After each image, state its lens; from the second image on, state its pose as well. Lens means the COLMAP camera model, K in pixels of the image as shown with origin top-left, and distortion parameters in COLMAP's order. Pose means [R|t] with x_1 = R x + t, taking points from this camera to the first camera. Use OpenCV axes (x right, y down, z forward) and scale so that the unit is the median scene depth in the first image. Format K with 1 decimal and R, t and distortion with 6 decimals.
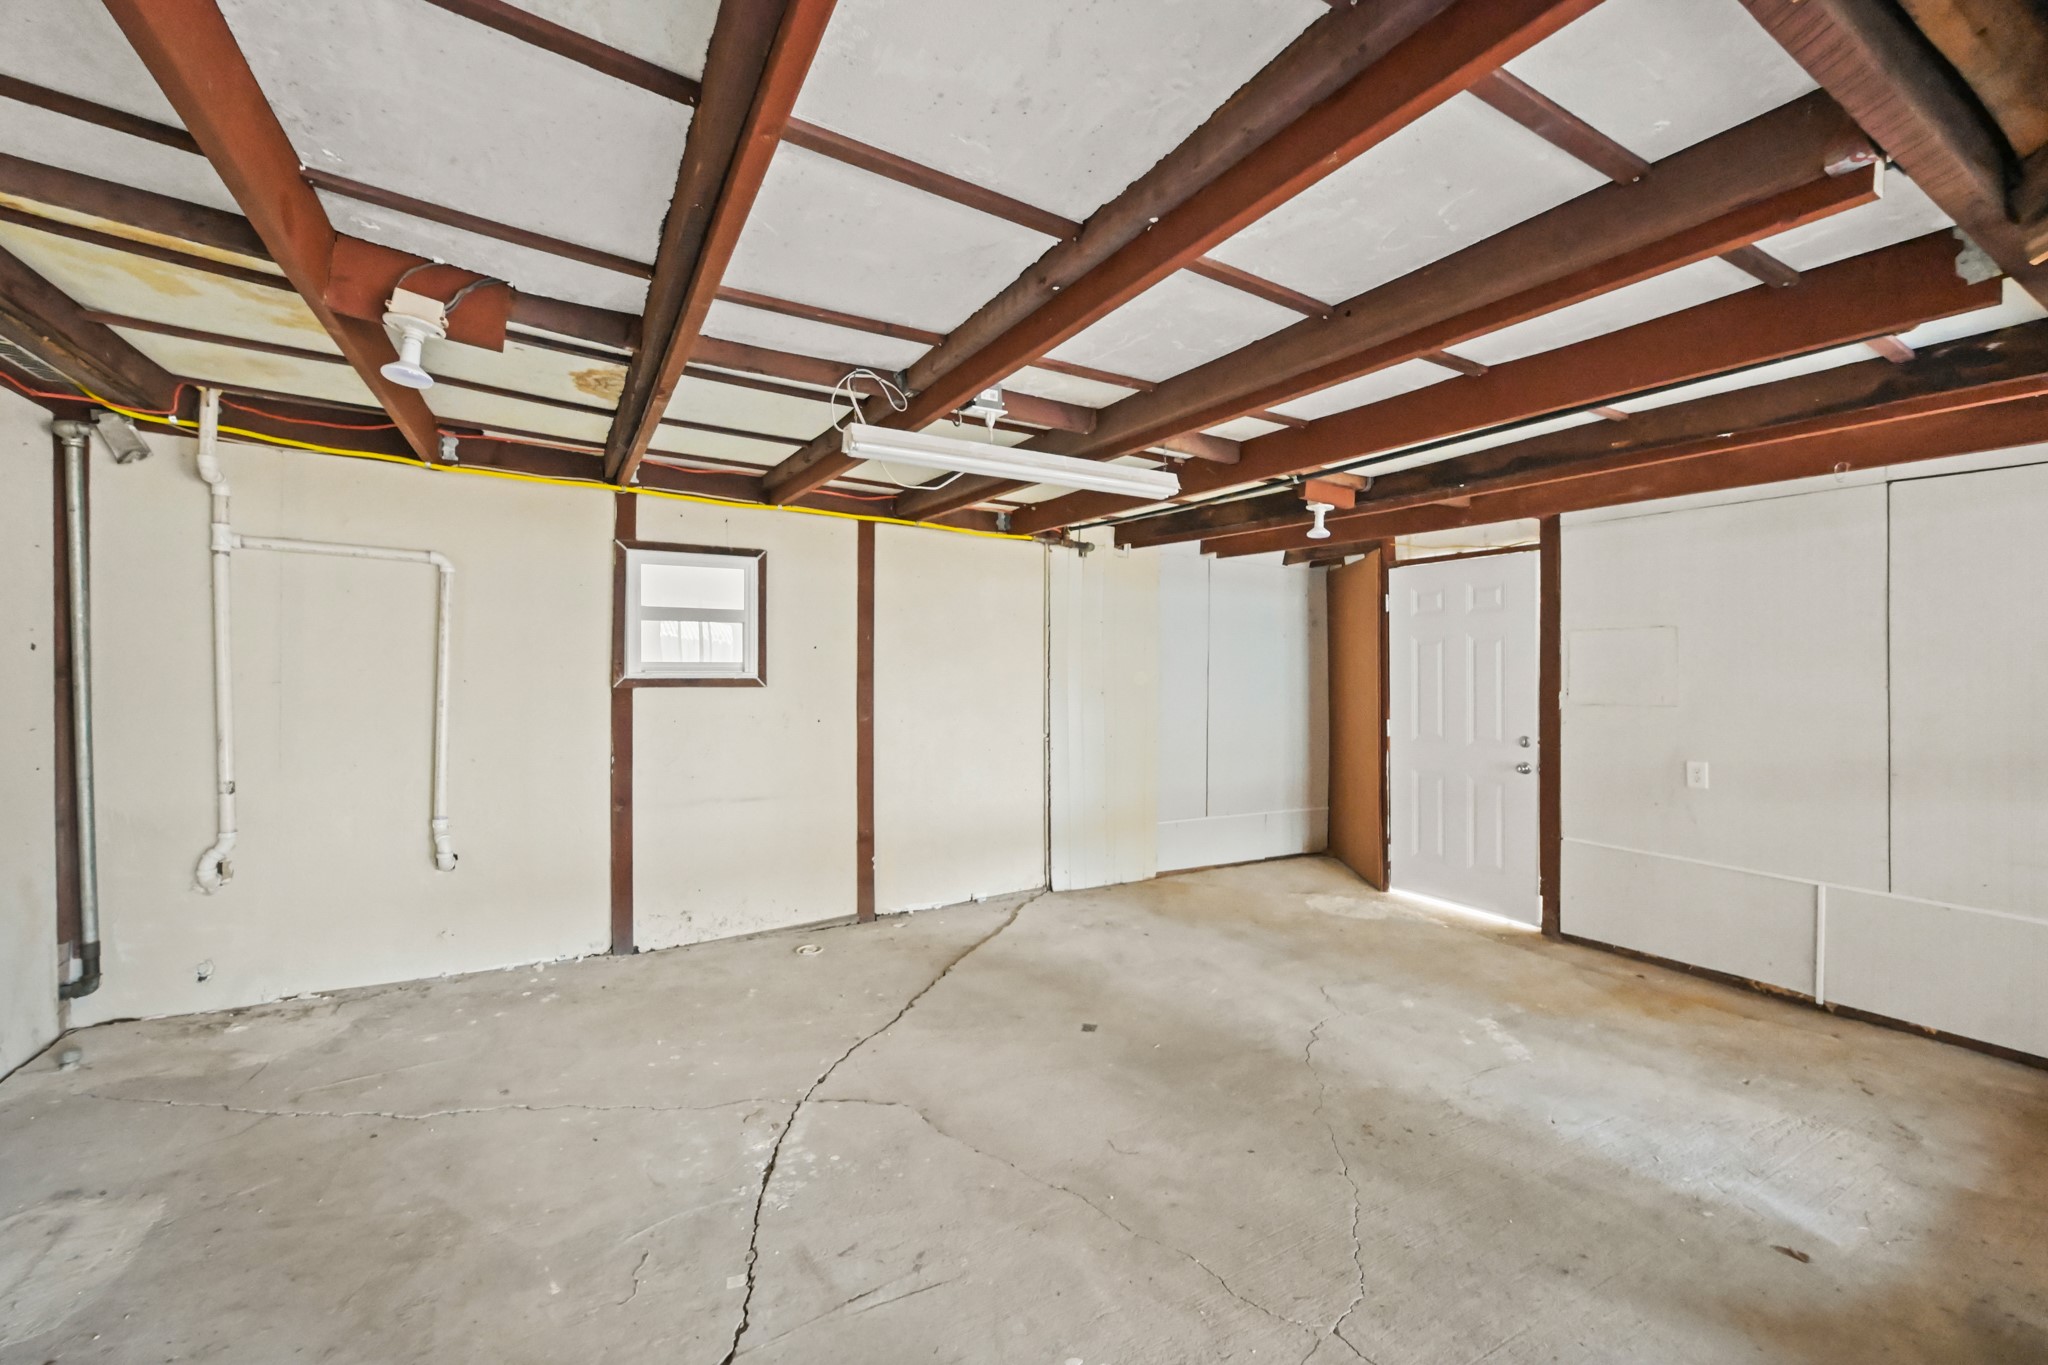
lens RADIAL K [[805.9, 0, 1021.3], [0, 805.9, 688.7], [0, 0, 1]] dist [0.000552, 0.000240]
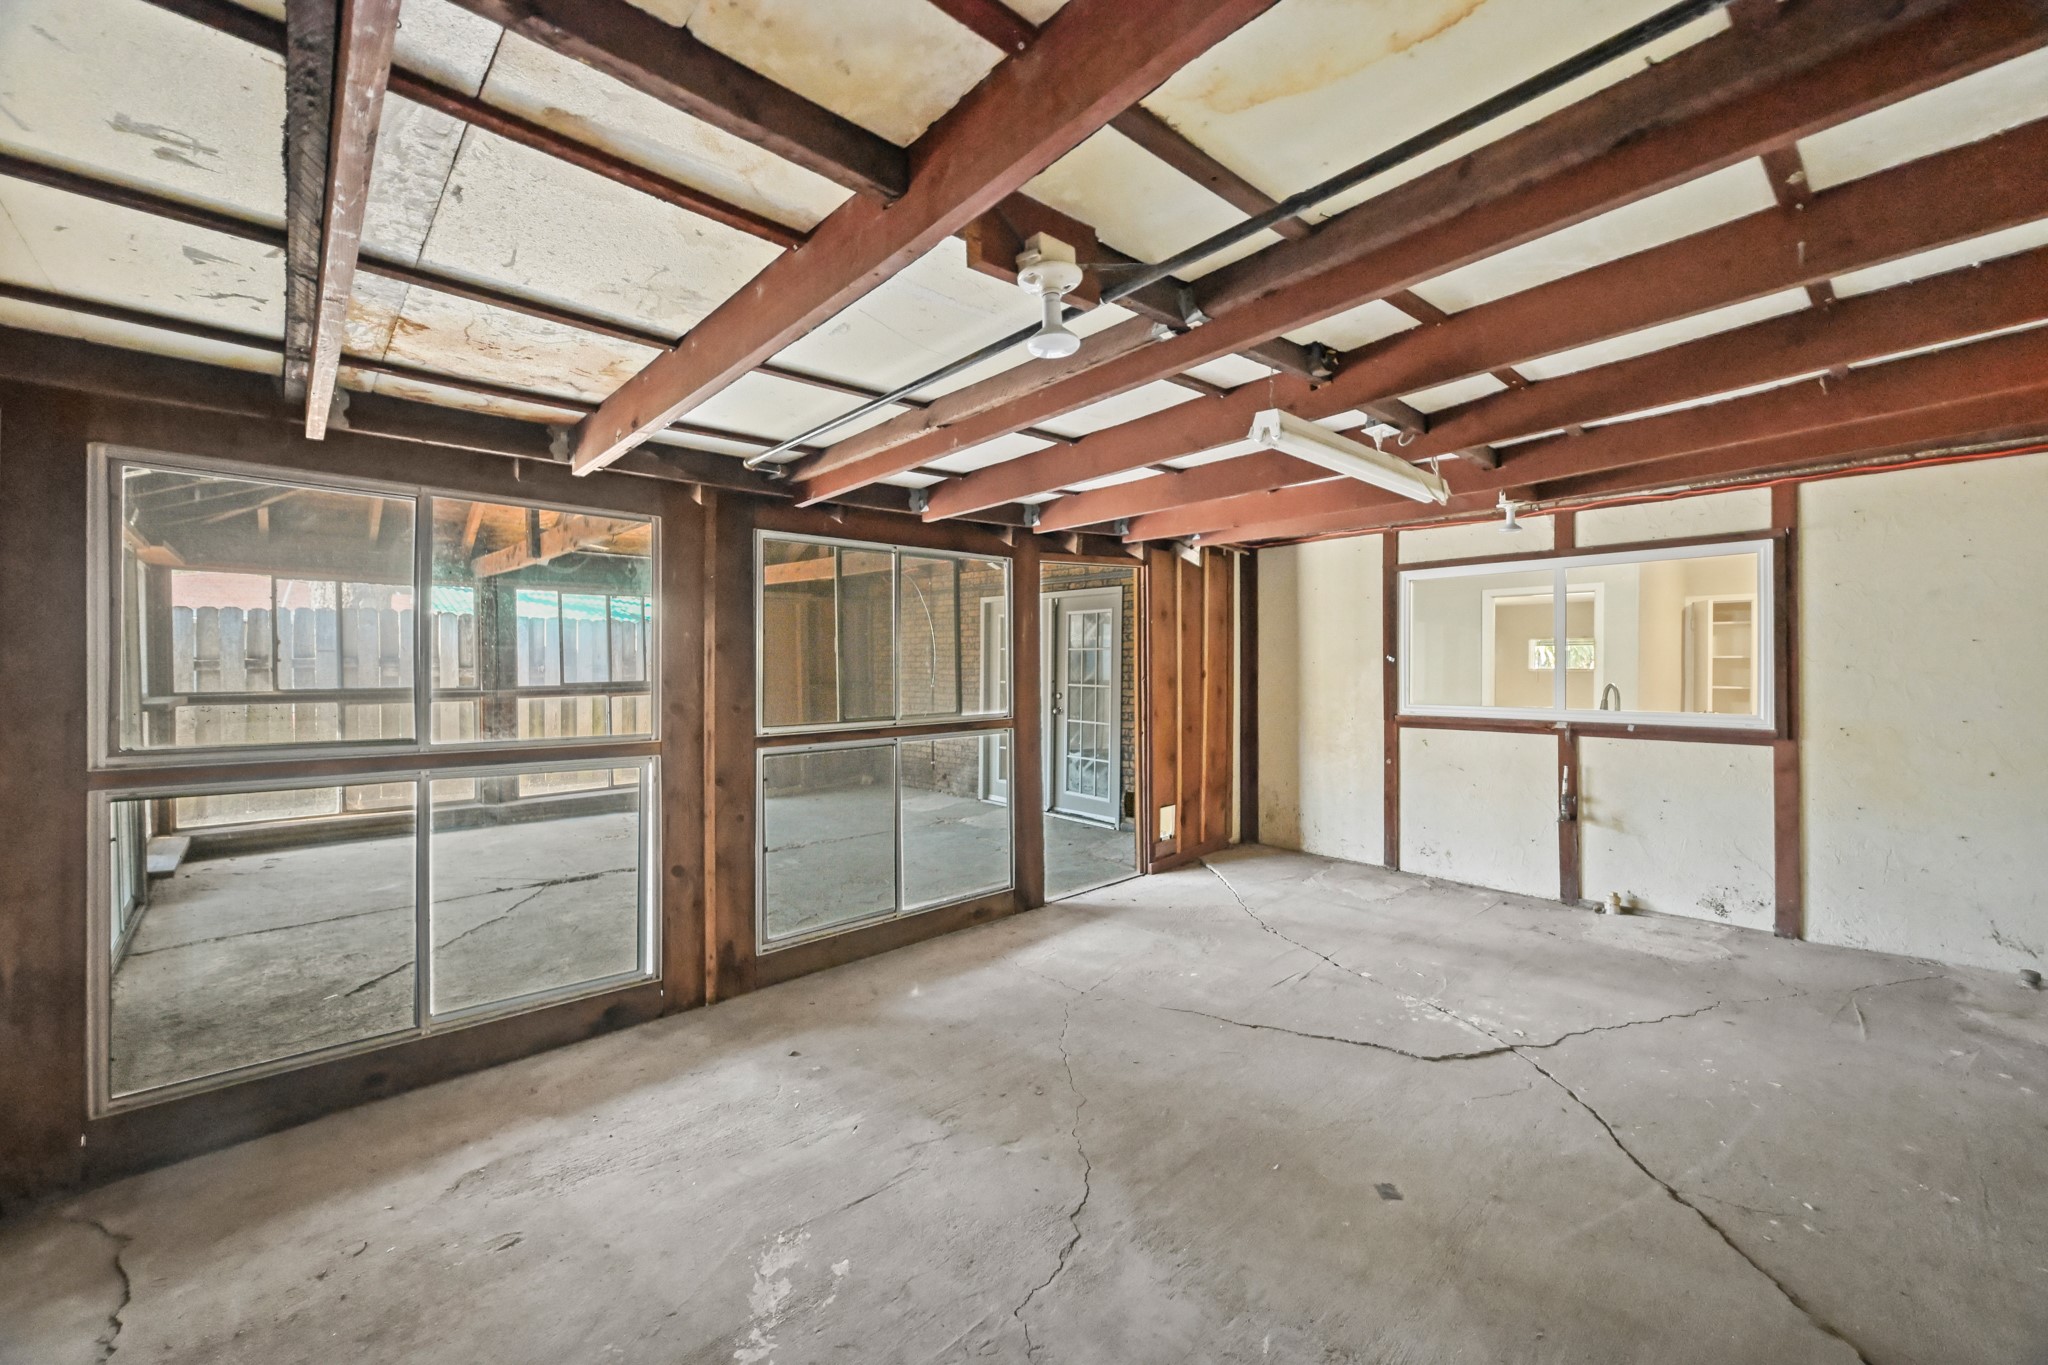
lens RADIAL K [[805.9, 0, 1021.3], [0, 805.9, 688.7], [0, 0, 1]] dist [0.000552, 0.000240]
pose [[-0.973934, 0.006201, -0.226745, 0.723560], [-0.004620, 0.998877, 0.047161, -0.053745], [0.226783, 0.046979, -0.972812, 2.104471]]
